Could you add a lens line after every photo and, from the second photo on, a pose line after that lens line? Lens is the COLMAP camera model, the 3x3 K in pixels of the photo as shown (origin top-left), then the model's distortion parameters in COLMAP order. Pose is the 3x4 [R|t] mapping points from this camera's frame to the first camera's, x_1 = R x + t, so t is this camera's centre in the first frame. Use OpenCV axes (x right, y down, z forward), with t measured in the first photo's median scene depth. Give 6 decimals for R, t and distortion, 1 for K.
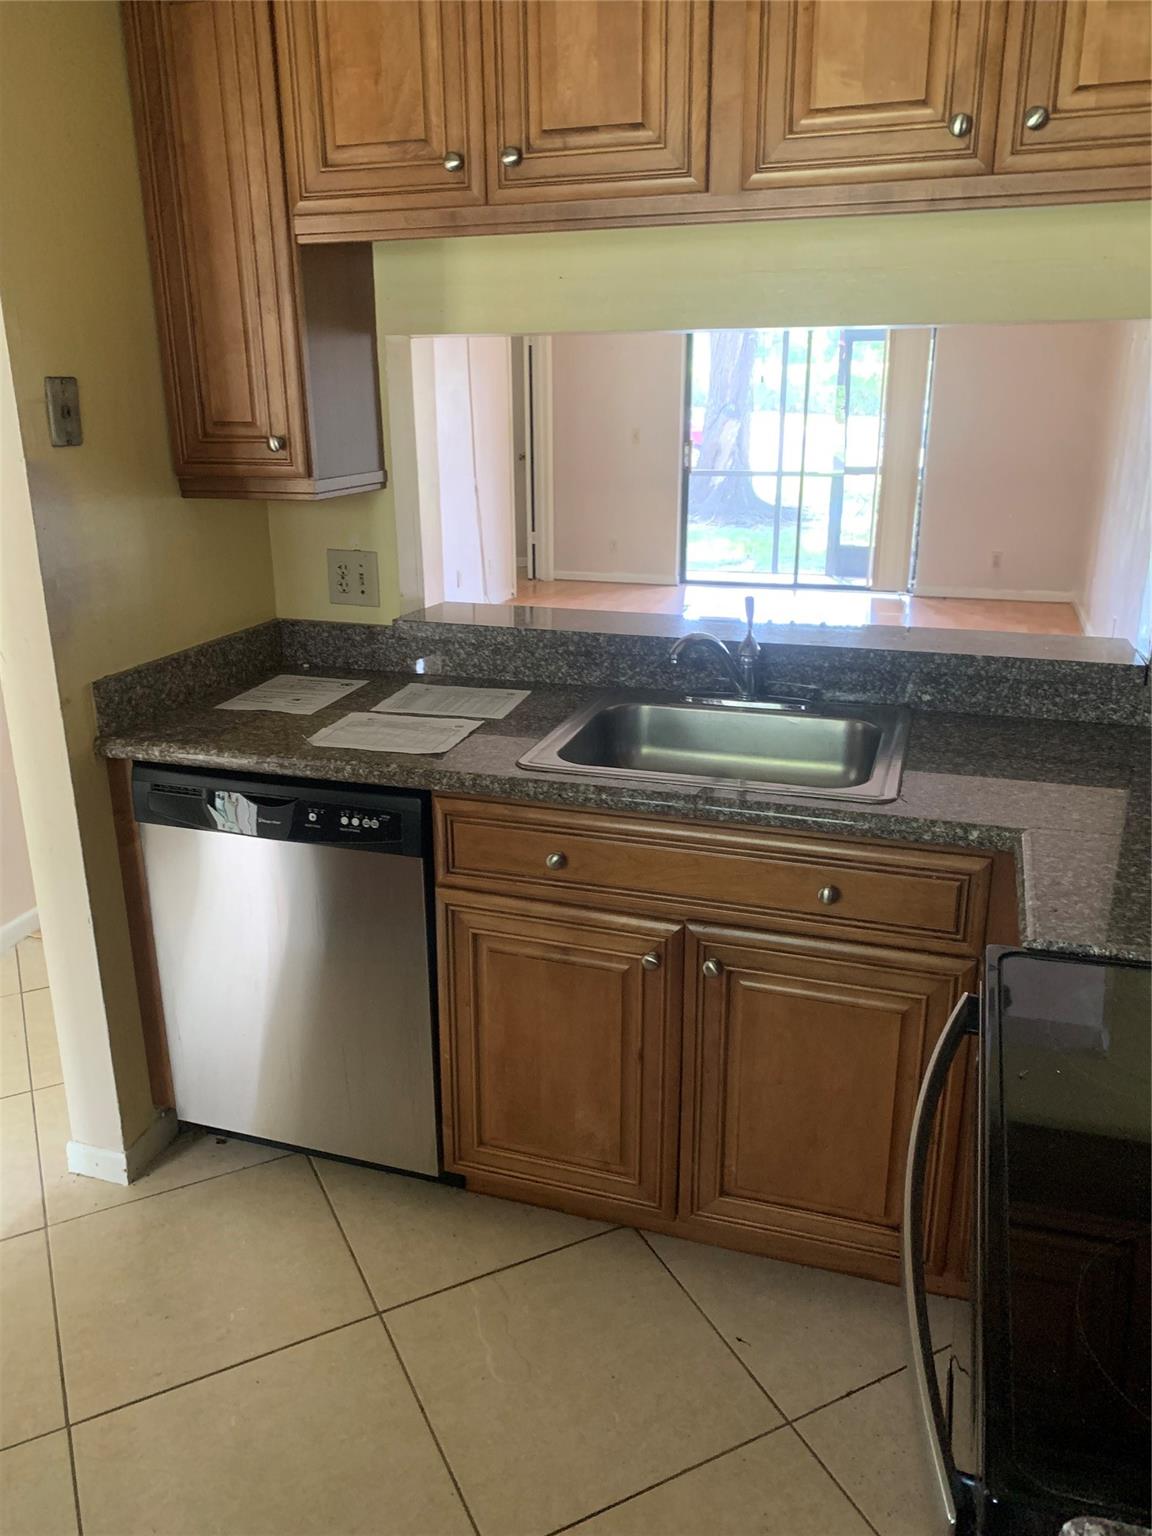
lens RADIAL K [[1174.6, 0, 590.2], [0, 1174.6, 775.2], [0, 0, 1]] dist [0.013474, -0.004488]
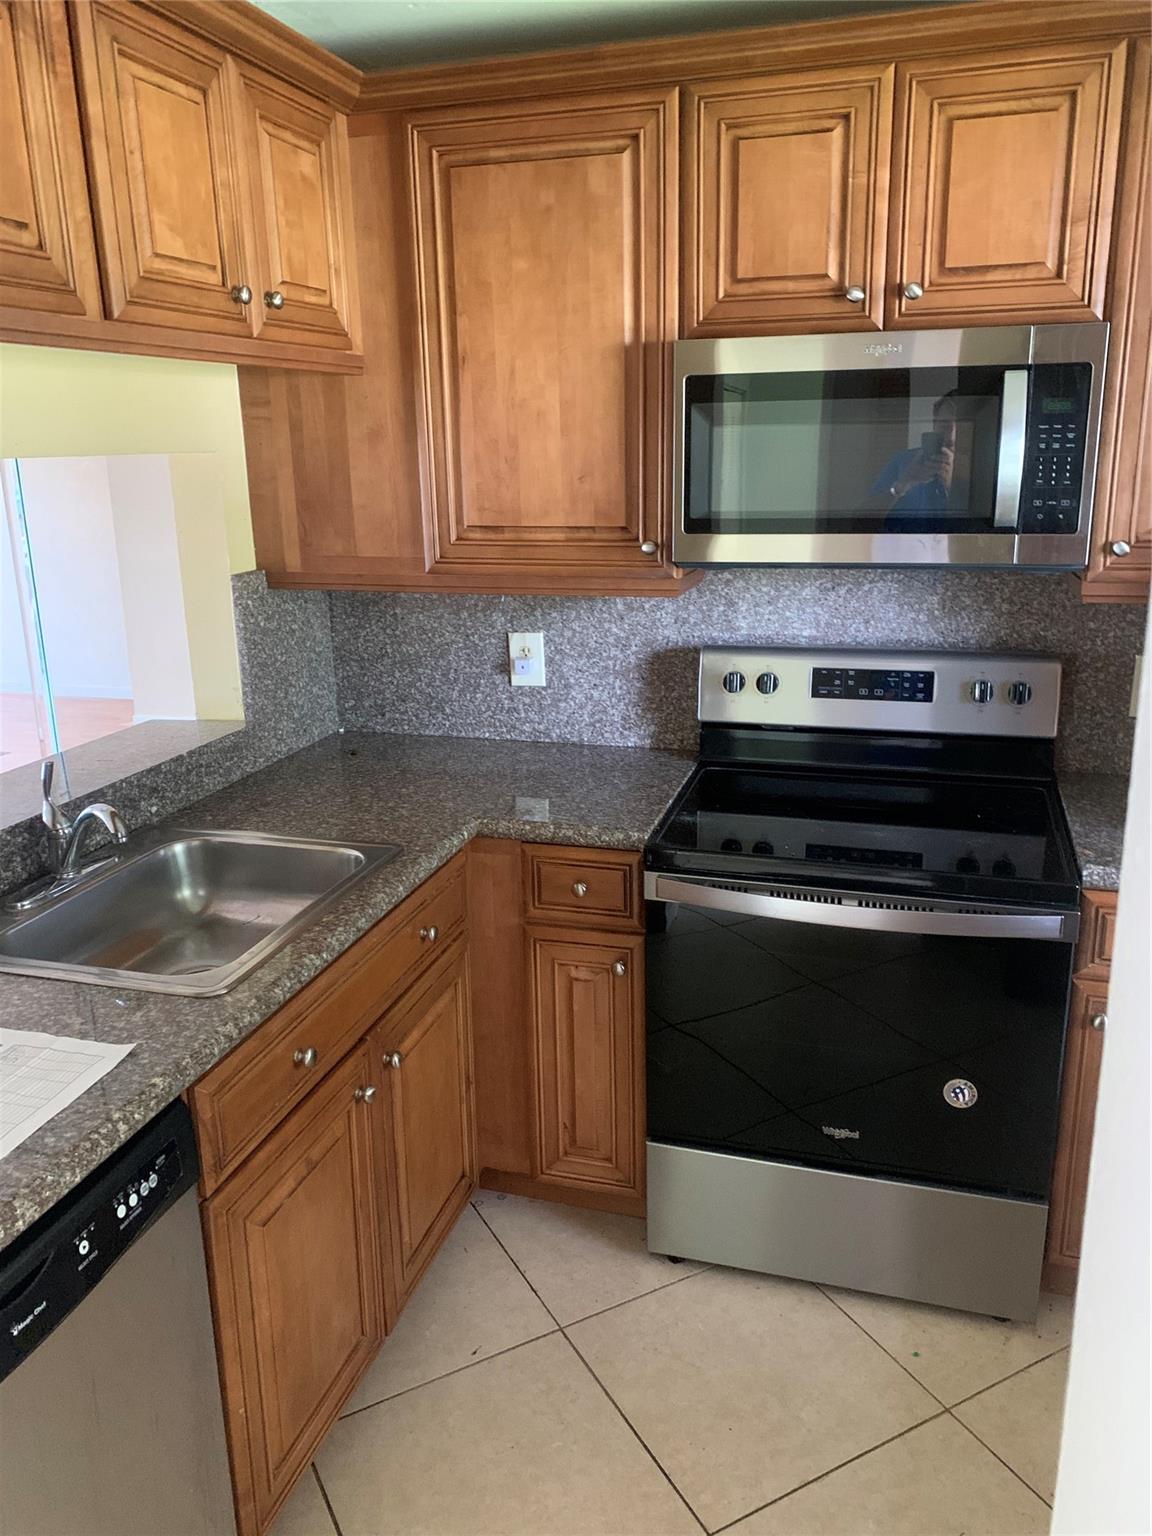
lens RADIAL K [[1174.6, 0, 590.2], [0, 1174.6, 775.2], [0, 0, 1]] dist [0.013474, -0.004488]
pose [[-0.049241, -0.267545, 0.962286, -0.744730], [0.331579, 0.904435, 0.268428, -0.254183], [-0.942142, 0.332291, 0.044177, 0.619749]]
